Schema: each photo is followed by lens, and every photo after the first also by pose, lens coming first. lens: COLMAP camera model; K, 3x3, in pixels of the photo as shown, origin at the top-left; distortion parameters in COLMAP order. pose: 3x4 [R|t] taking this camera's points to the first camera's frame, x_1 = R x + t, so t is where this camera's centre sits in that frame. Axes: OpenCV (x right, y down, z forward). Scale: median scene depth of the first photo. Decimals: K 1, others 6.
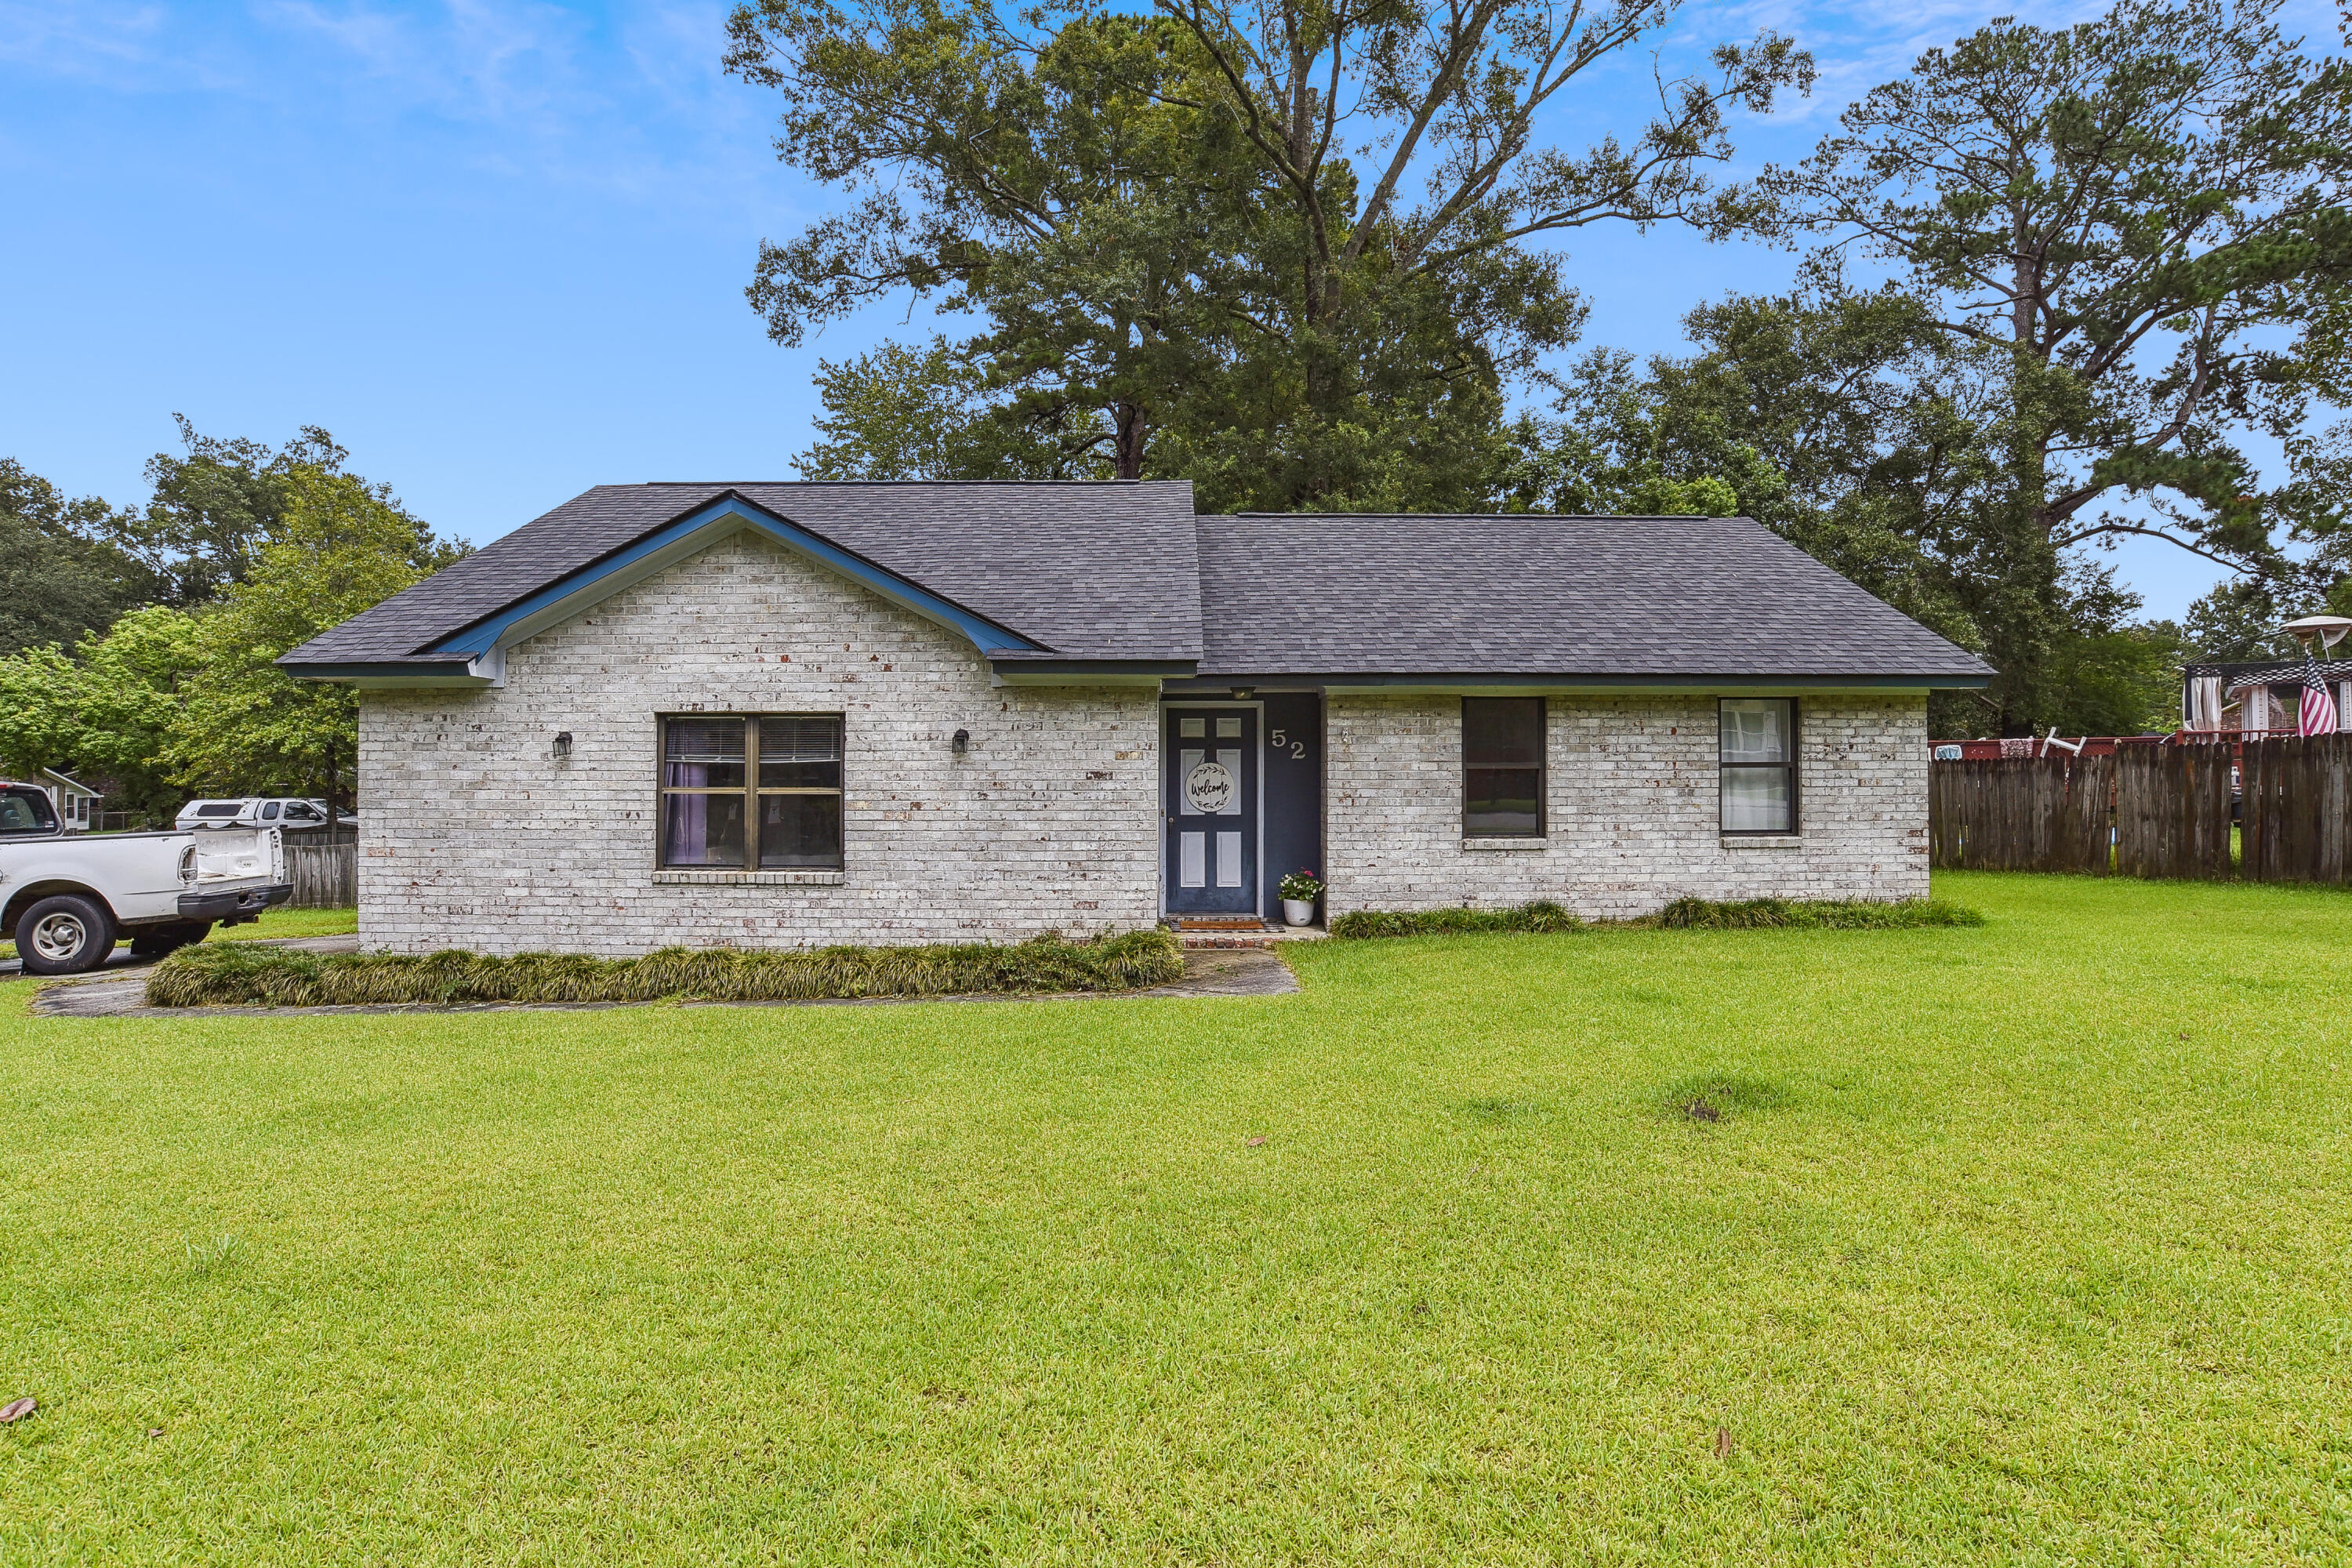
lens RADIAL K [[1188.2, 0, 1183.0], [0, 1188.2, 781.6], [0, 0, 1]] dist [-0.026741, 0.002104]
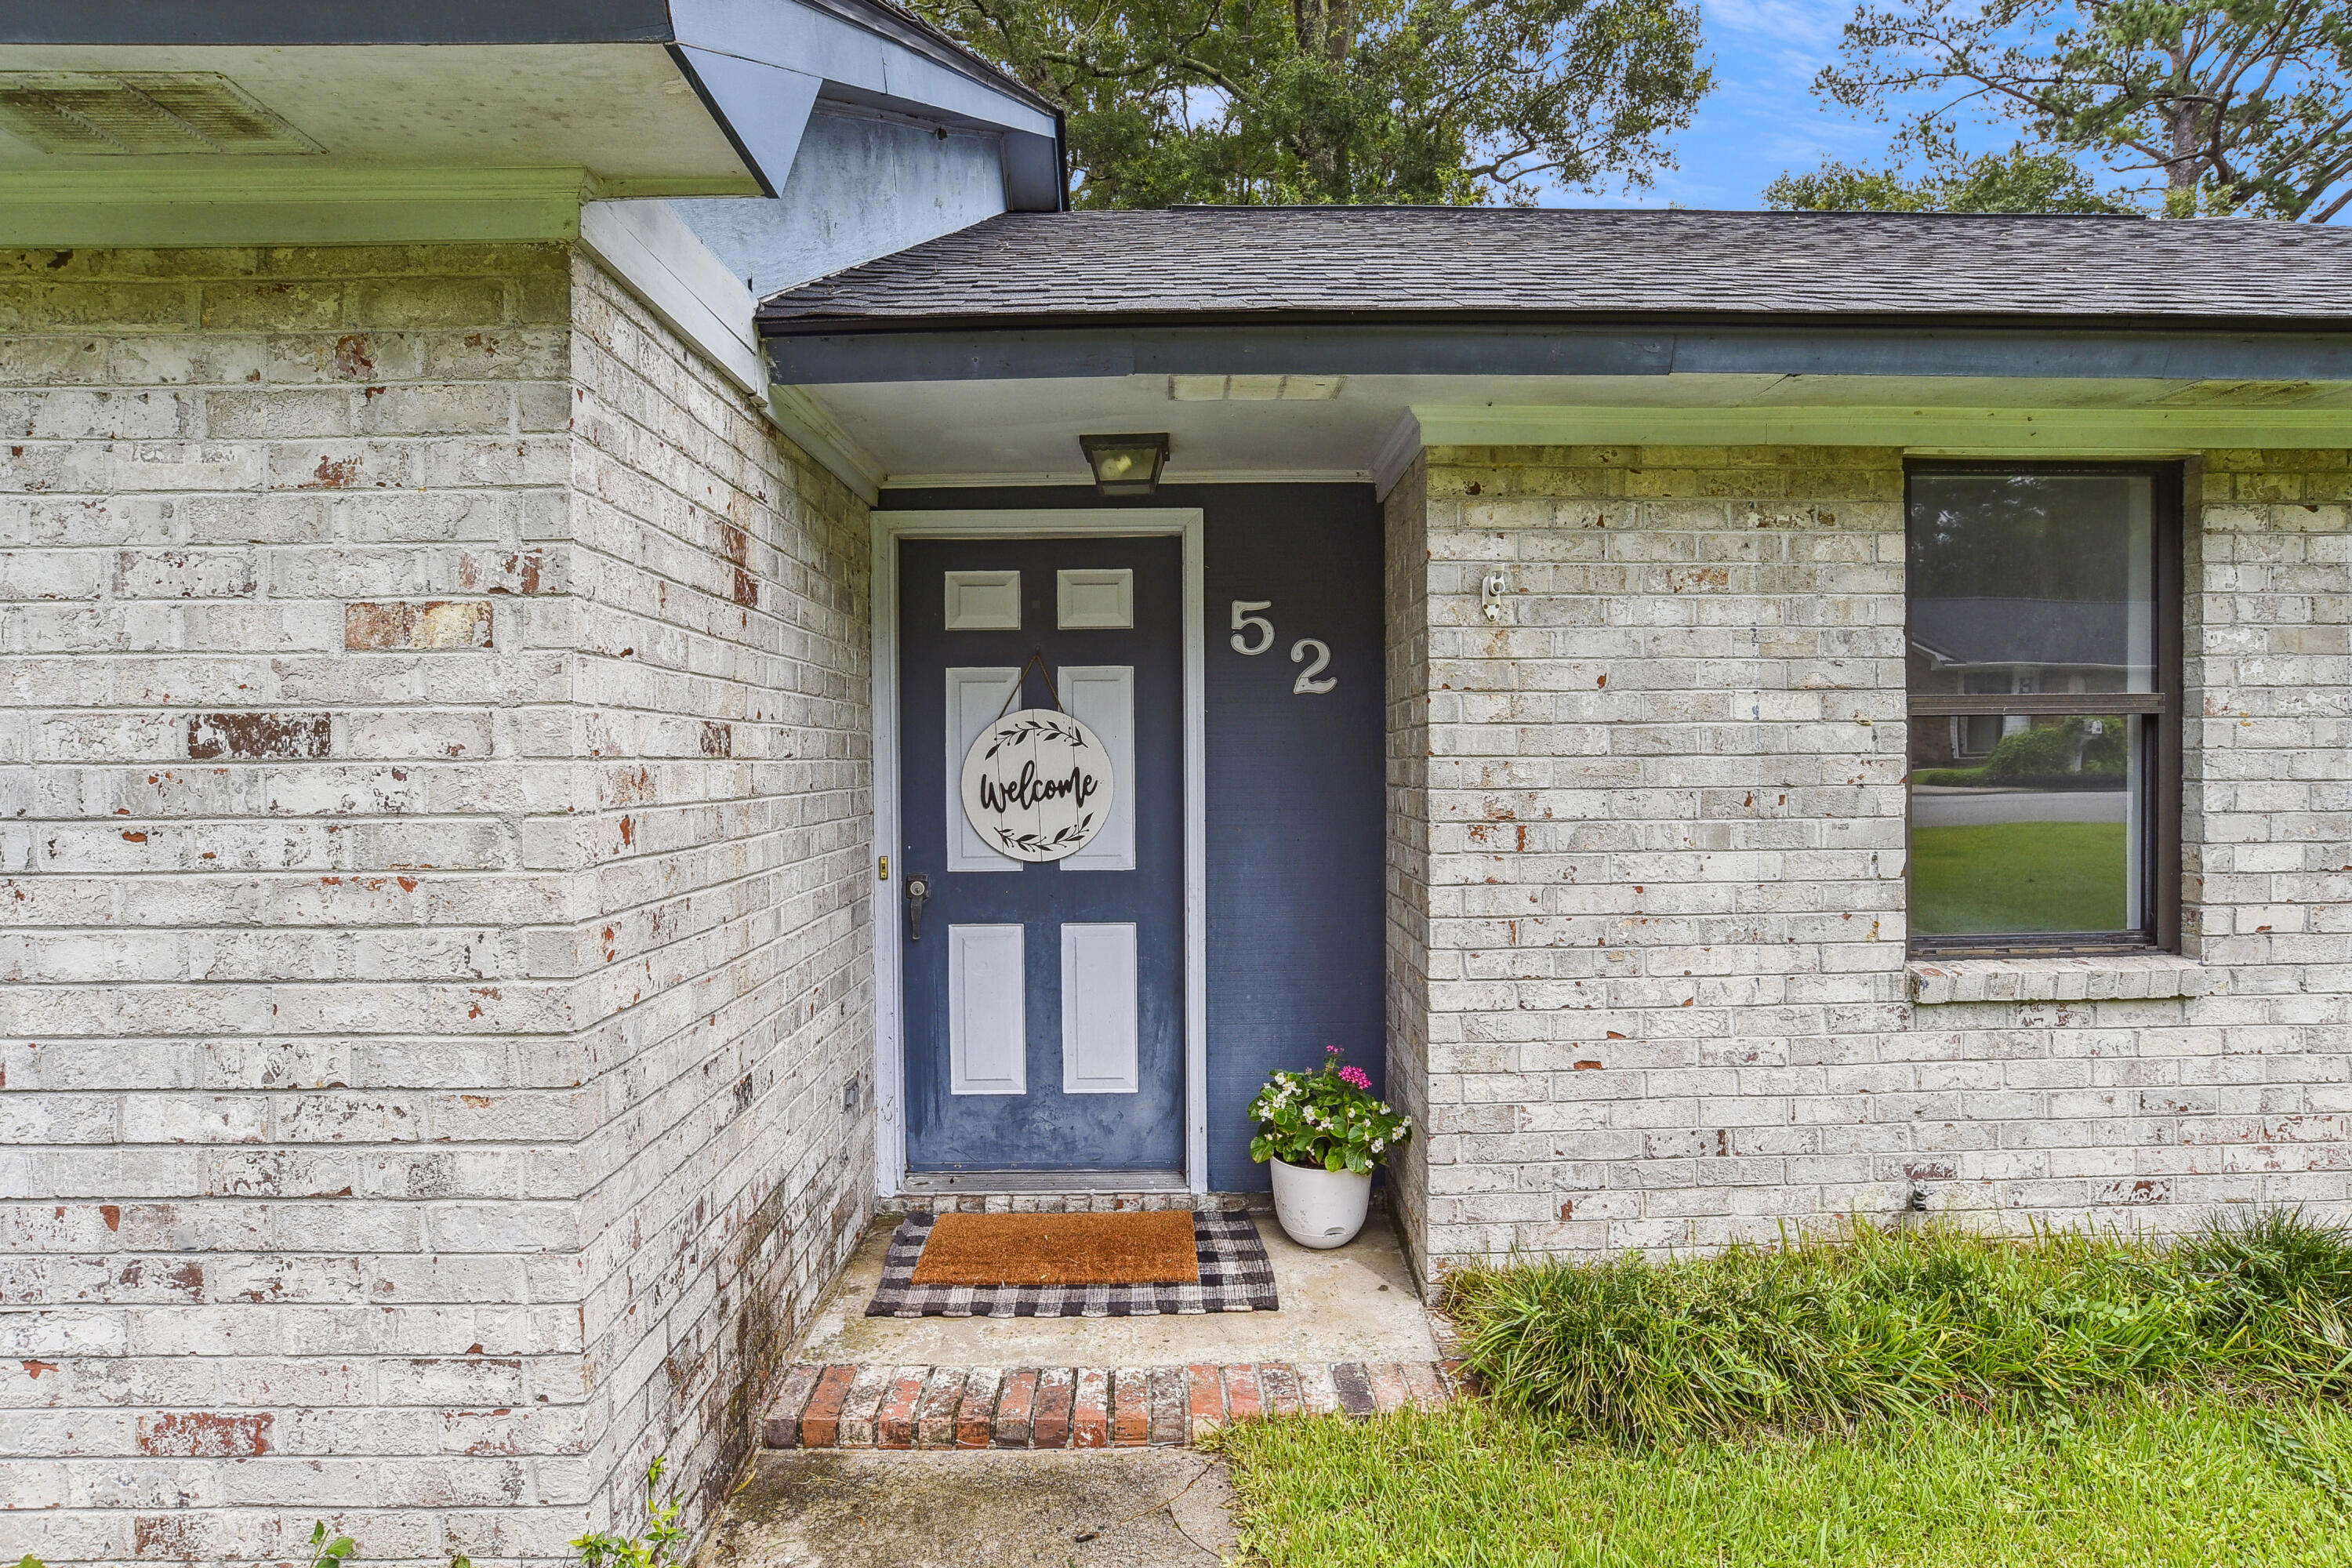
lens RADIAL K [[1188.2, 0, 1174.6], [0, 1188.2, 791.1], [0, 0, 1]] dist [-0.026741, 0.002104]
pose [[0.999959, -0.007826, 0.004478, 0.061741], [0.007751, 0.999831, 0.016644, 0.001282], [-0.004607, -0.016608, 0.999851, 0.723482]]
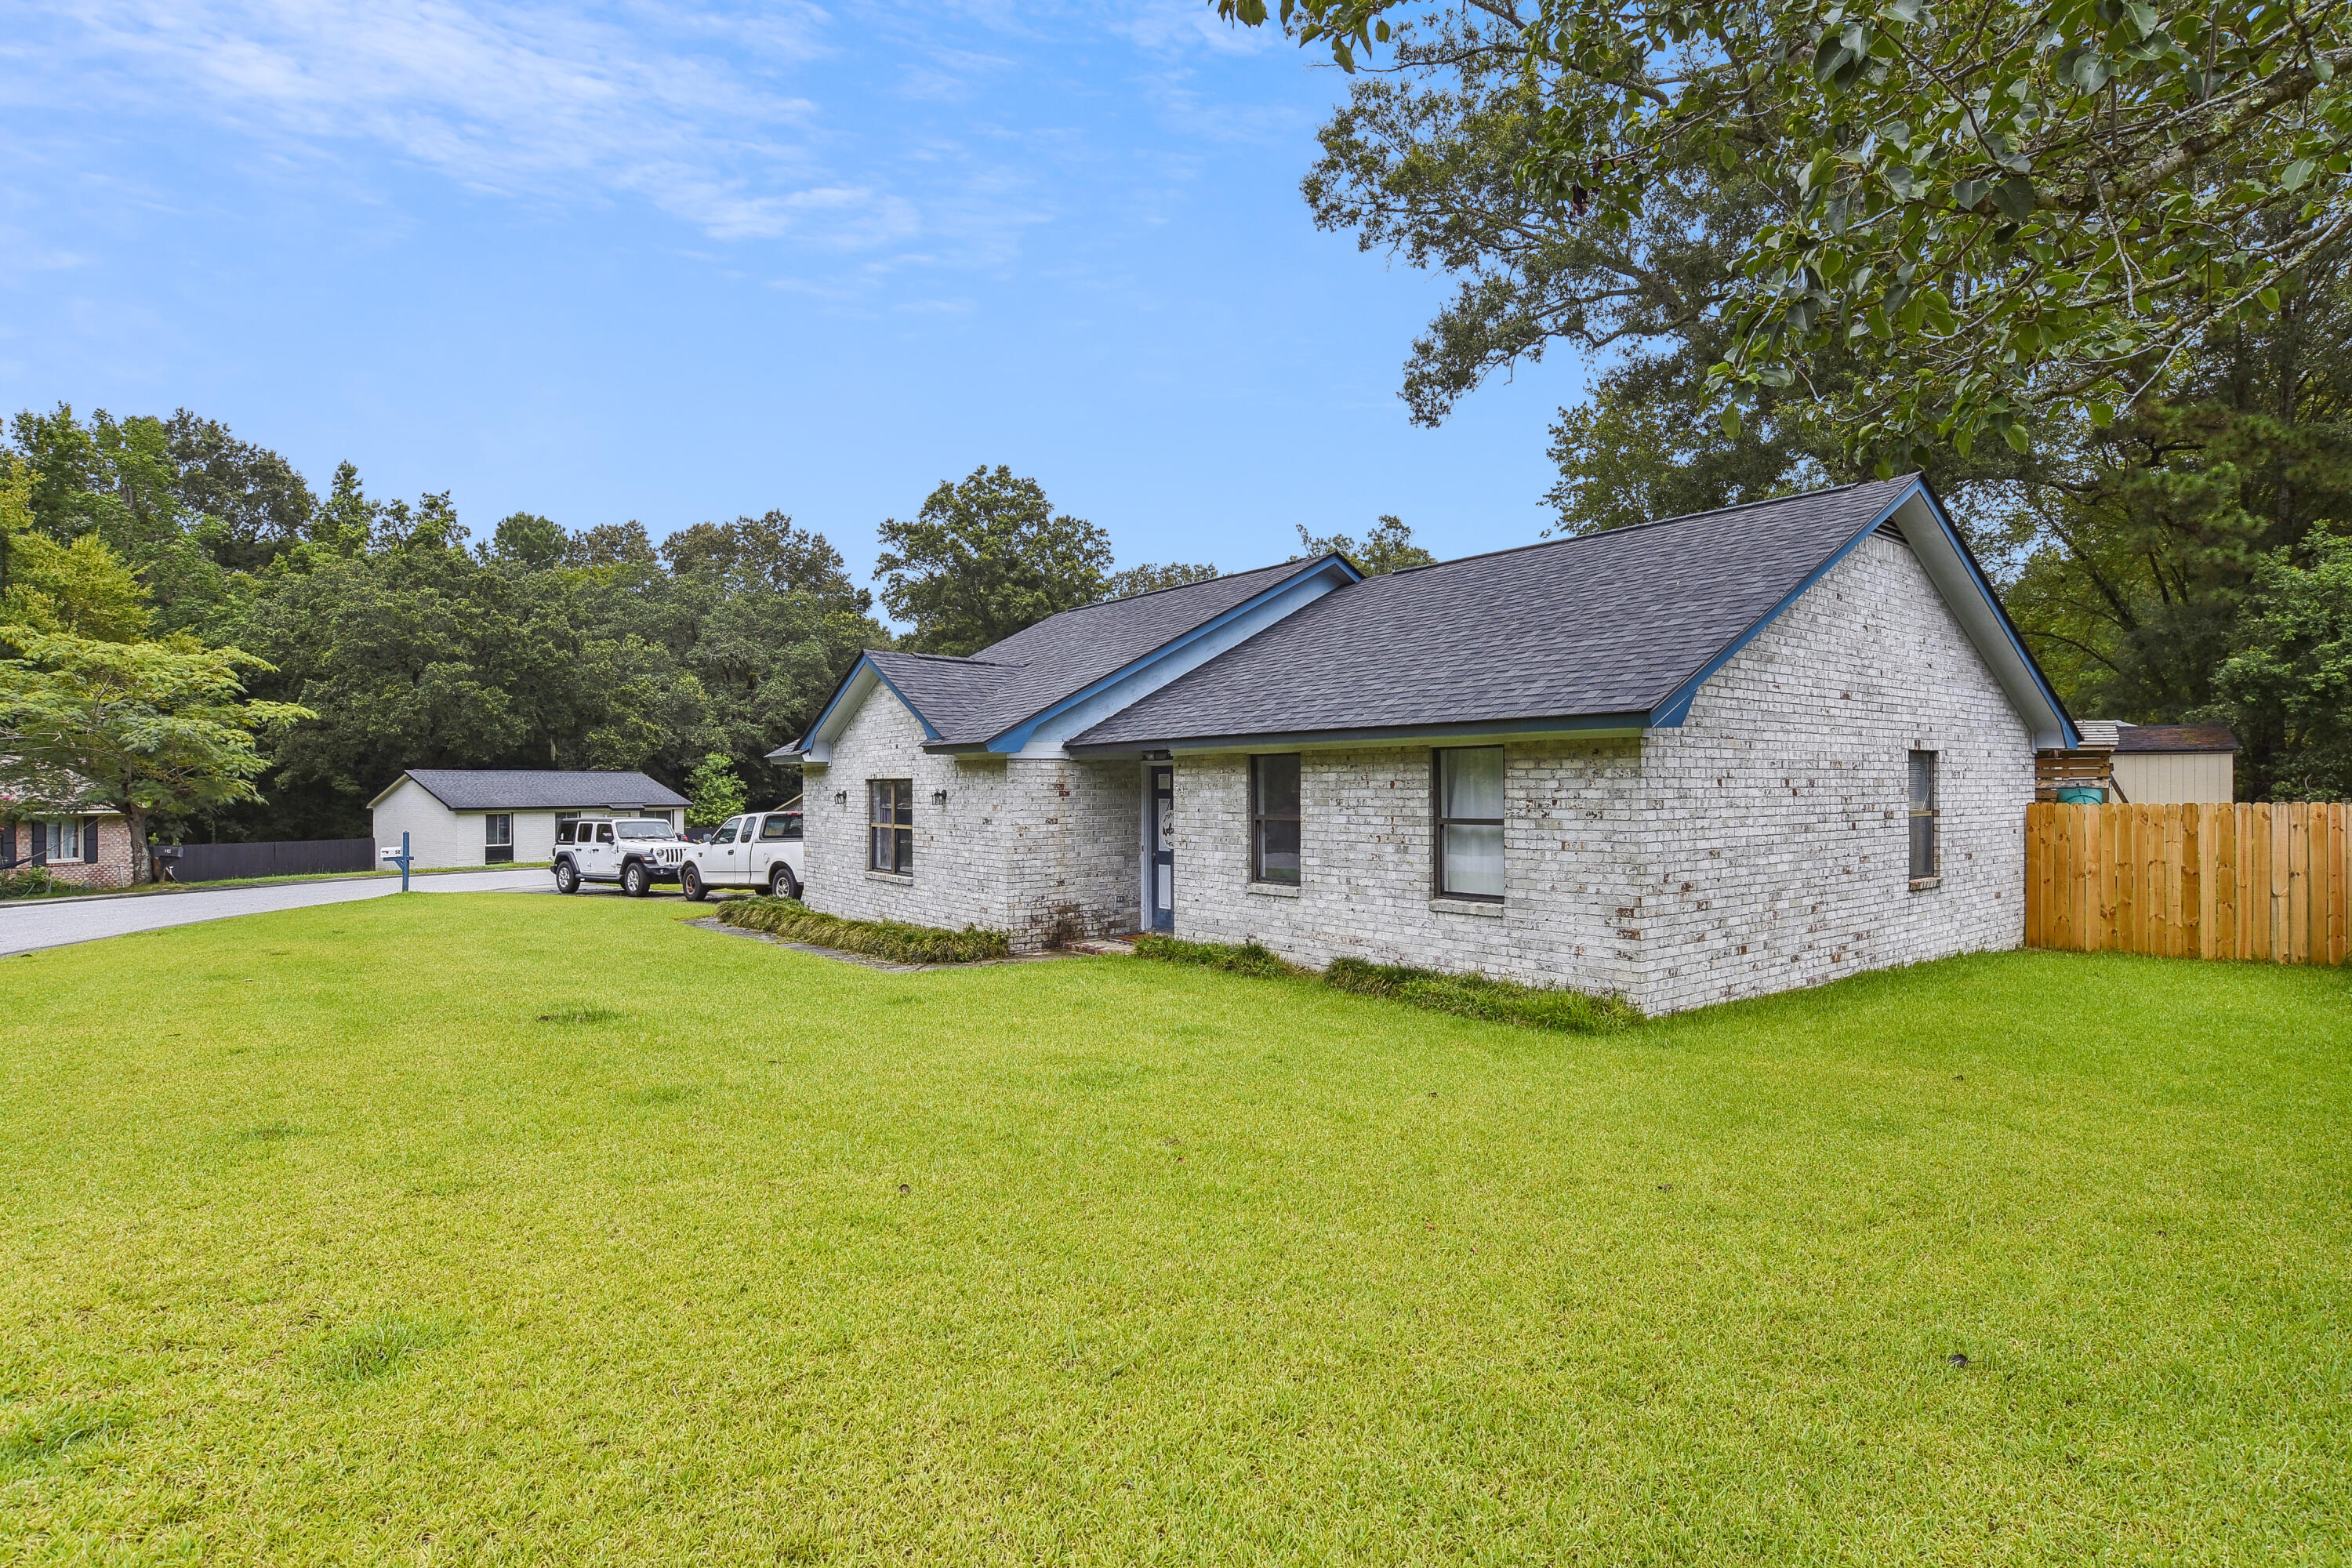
lens RADIAL K [[1188.2, 0, 1170.4], [0, 1188.2, 784.7], [0, 0, 1]] dist [-0.026741, 0.002104]
pose [[0.591733, -0.003181, -0.806128, 1.086584], [0.000985, 0.999994, -0.003223, -0.039899], [0.806134, 0.001113, 0.591732, 0.284161]]
